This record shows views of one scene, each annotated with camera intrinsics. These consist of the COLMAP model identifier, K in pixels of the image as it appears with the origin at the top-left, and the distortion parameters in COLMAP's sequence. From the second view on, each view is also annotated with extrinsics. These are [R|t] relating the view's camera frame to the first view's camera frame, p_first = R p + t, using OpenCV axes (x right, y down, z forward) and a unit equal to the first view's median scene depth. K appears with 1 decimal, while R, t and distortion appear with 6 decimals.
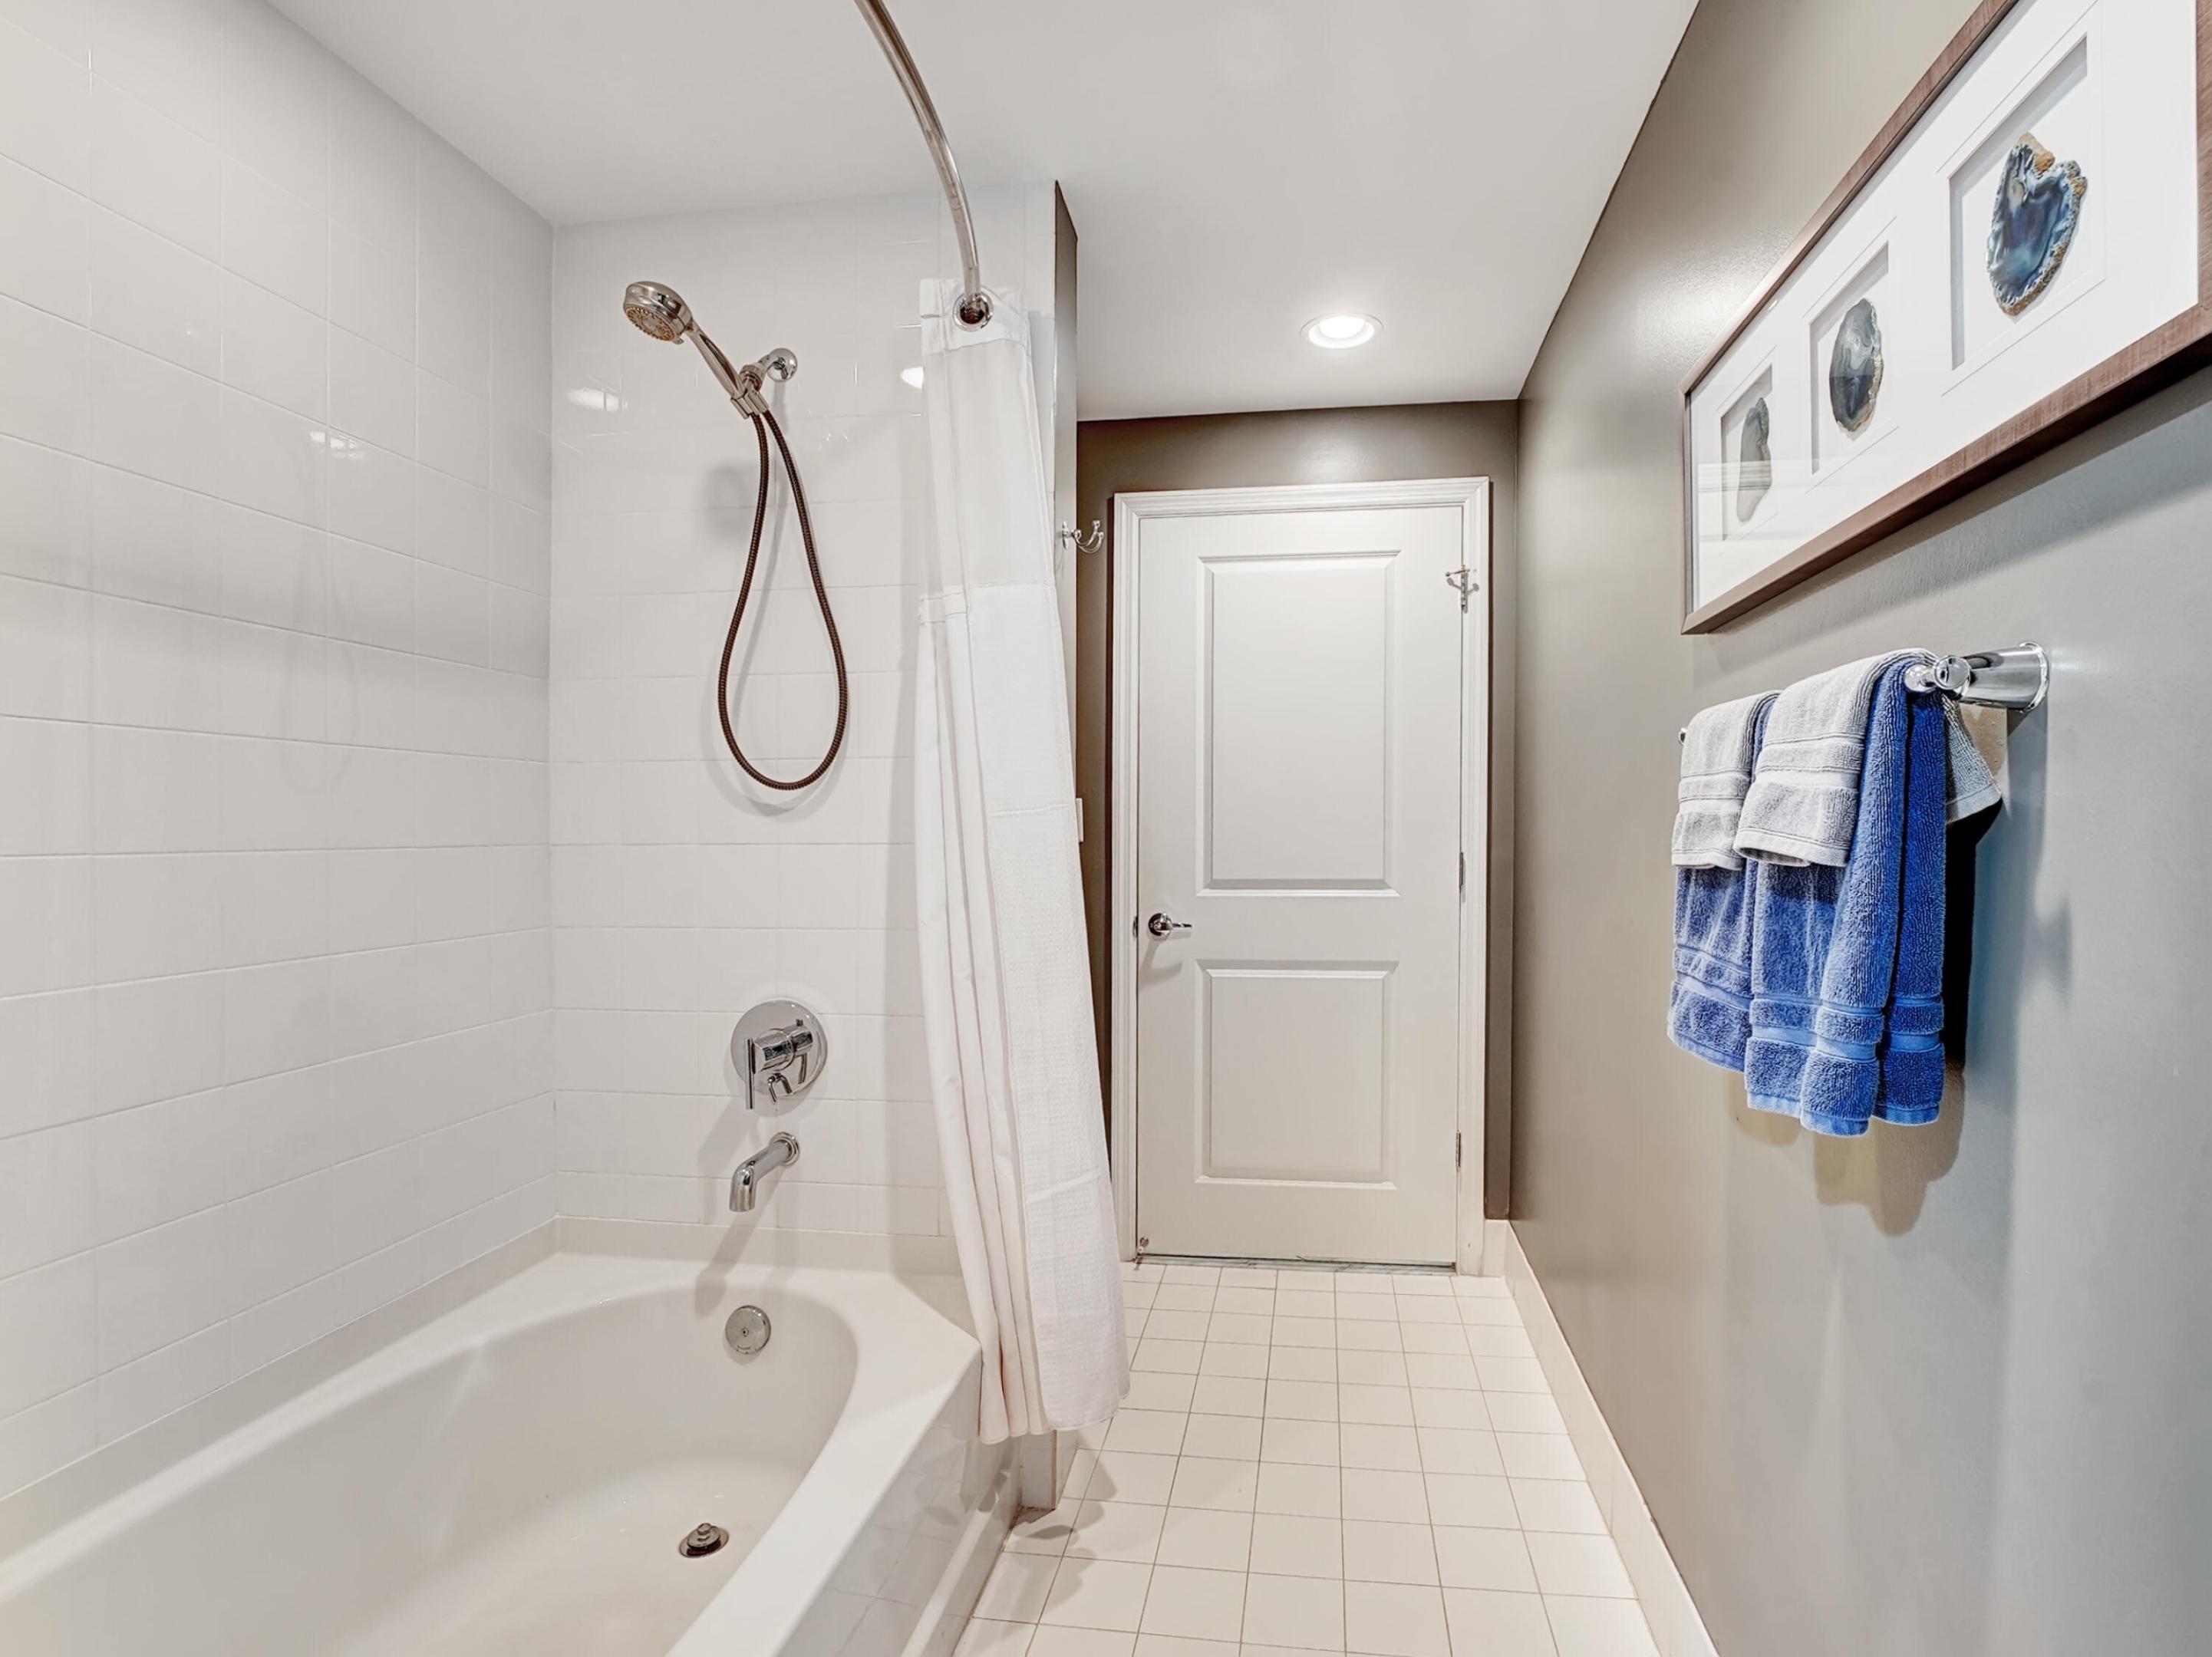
lens RADIAL K [[1029.6, 0, 1091.7], [0, 1029.6, 841.3], [0, 0, 1]] dist [-0.023334, 0.000828]
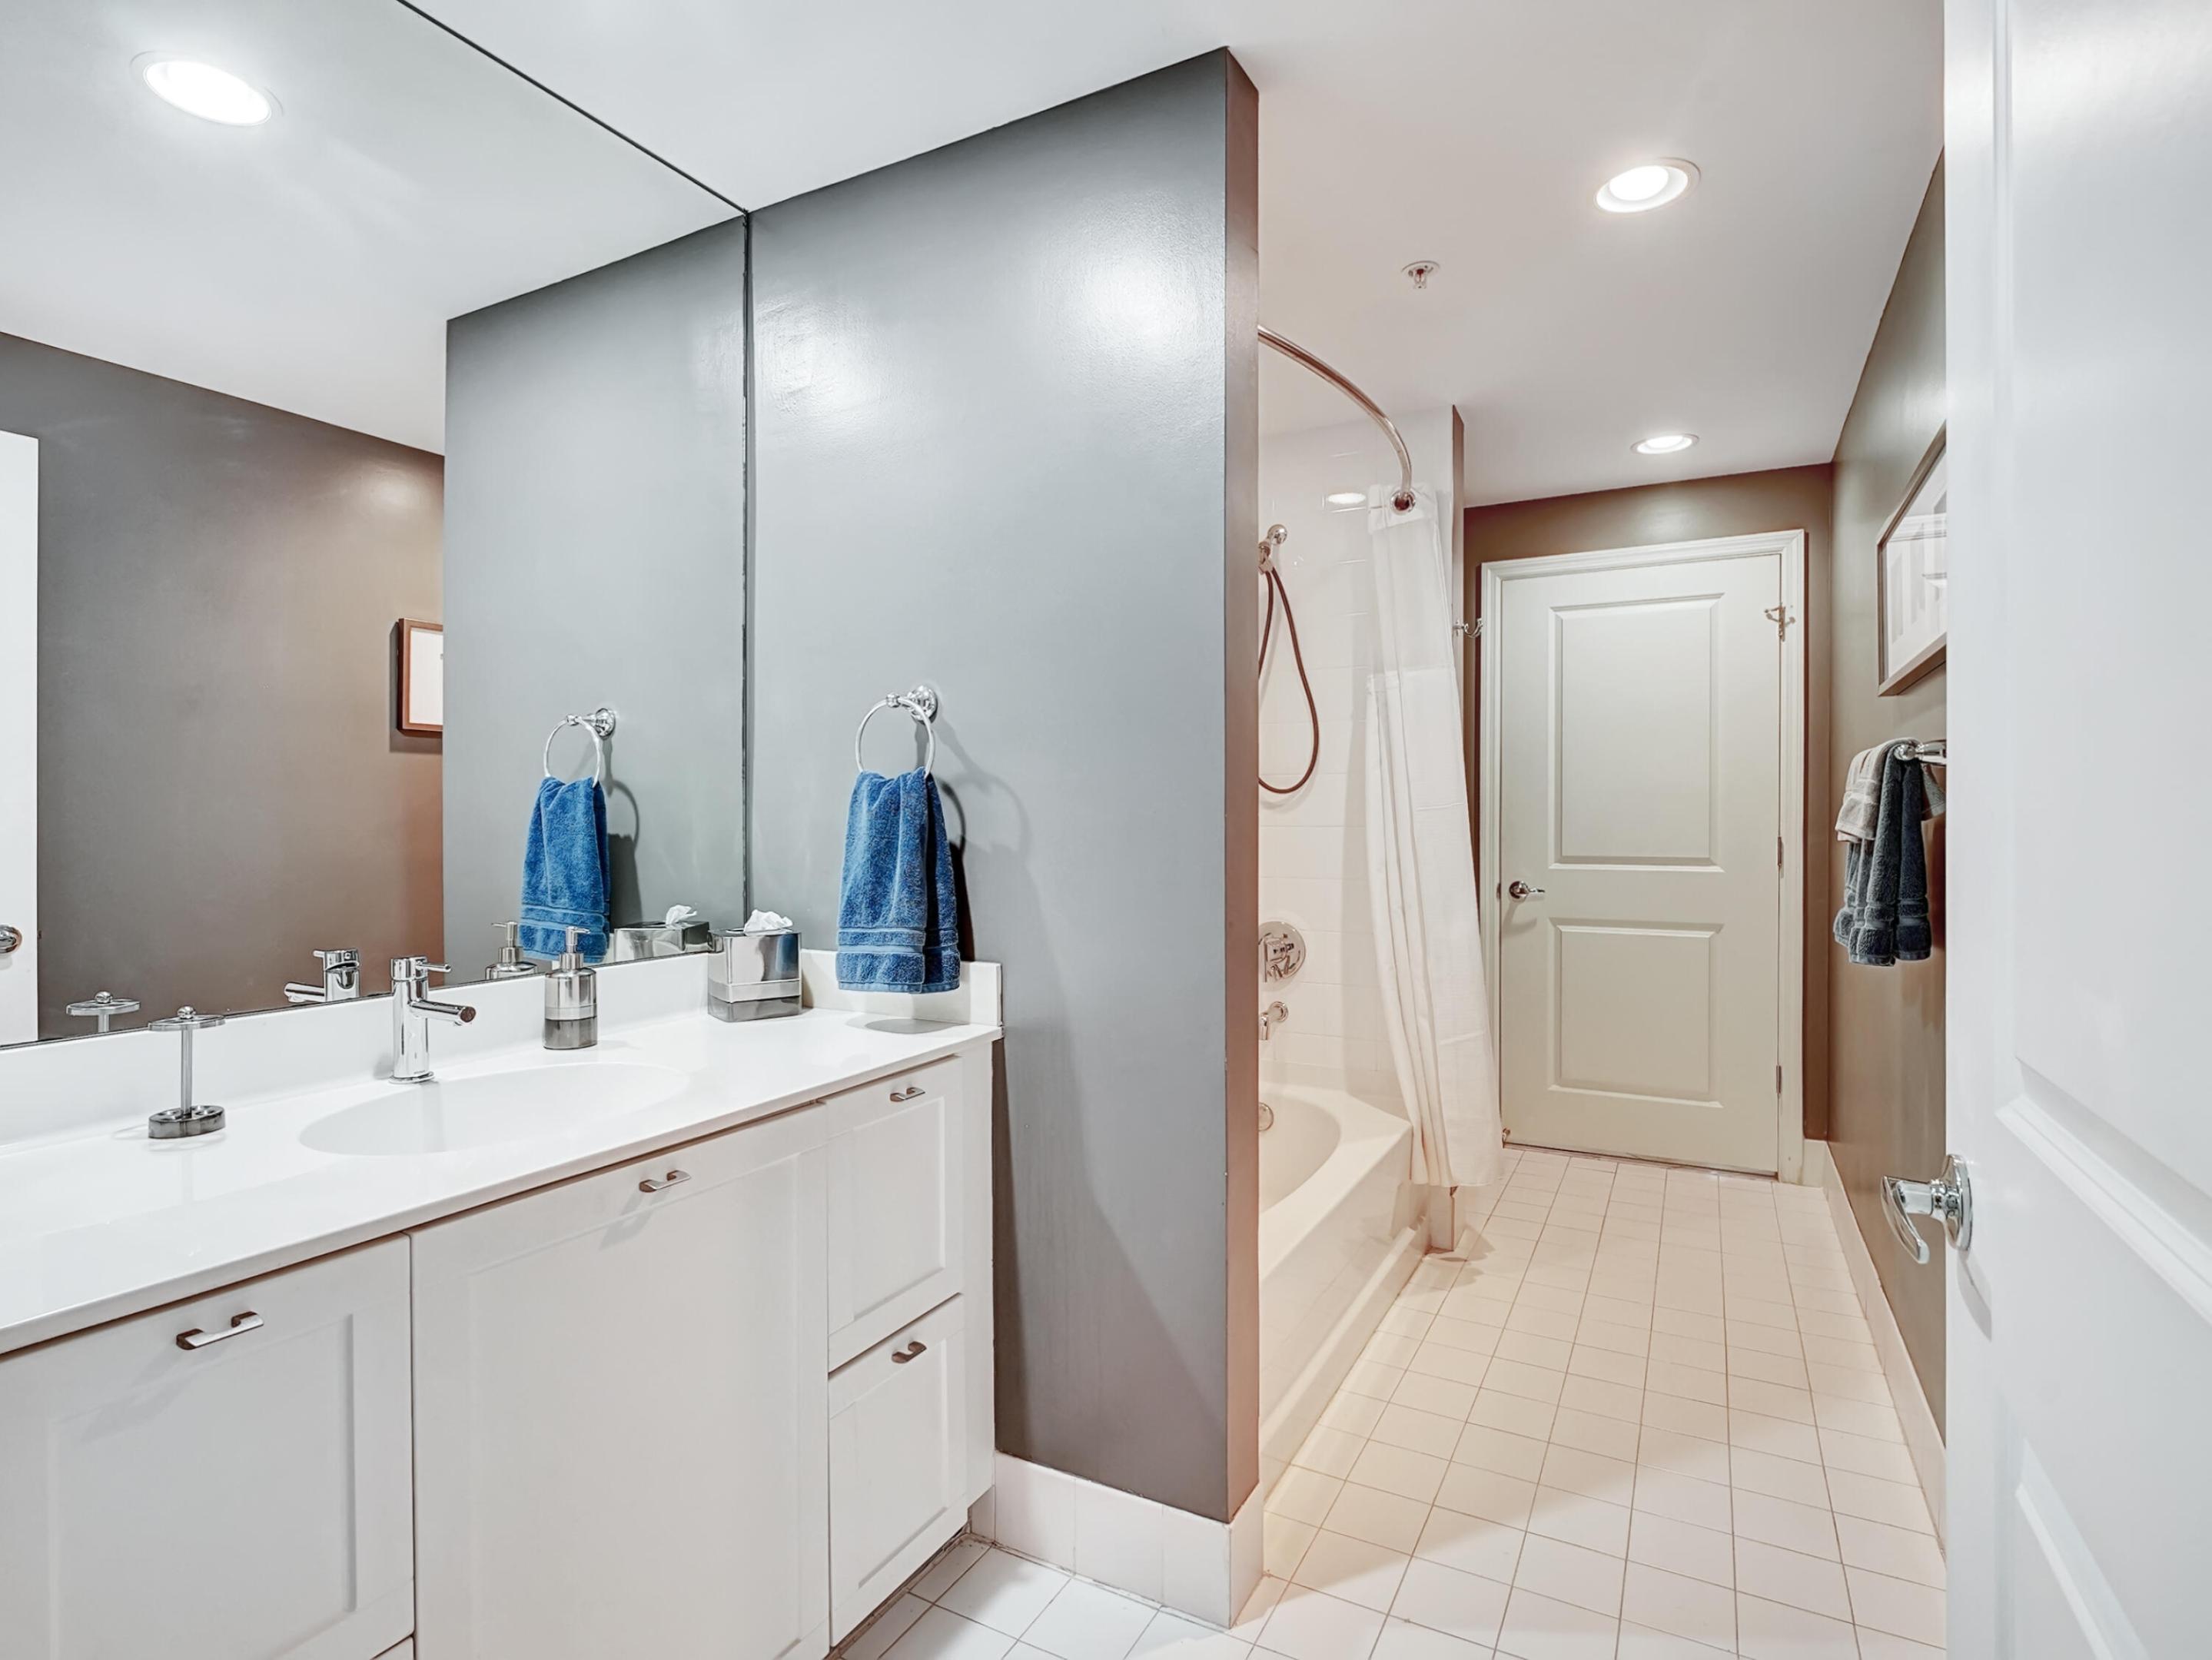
lens RADIAL K [[1090.7, 0, 1099.6], [0, 1090.7, 799.7], [0, 0, 1]] dist [-0.008097, -0.002336]
pose [[0.958459, -0.000228, -0.285229, -0.076920], [-0.006337, 0.999736, -0.022095, 0.001220], [0.285159, 0.022985, 0.958205, -0.746961]]
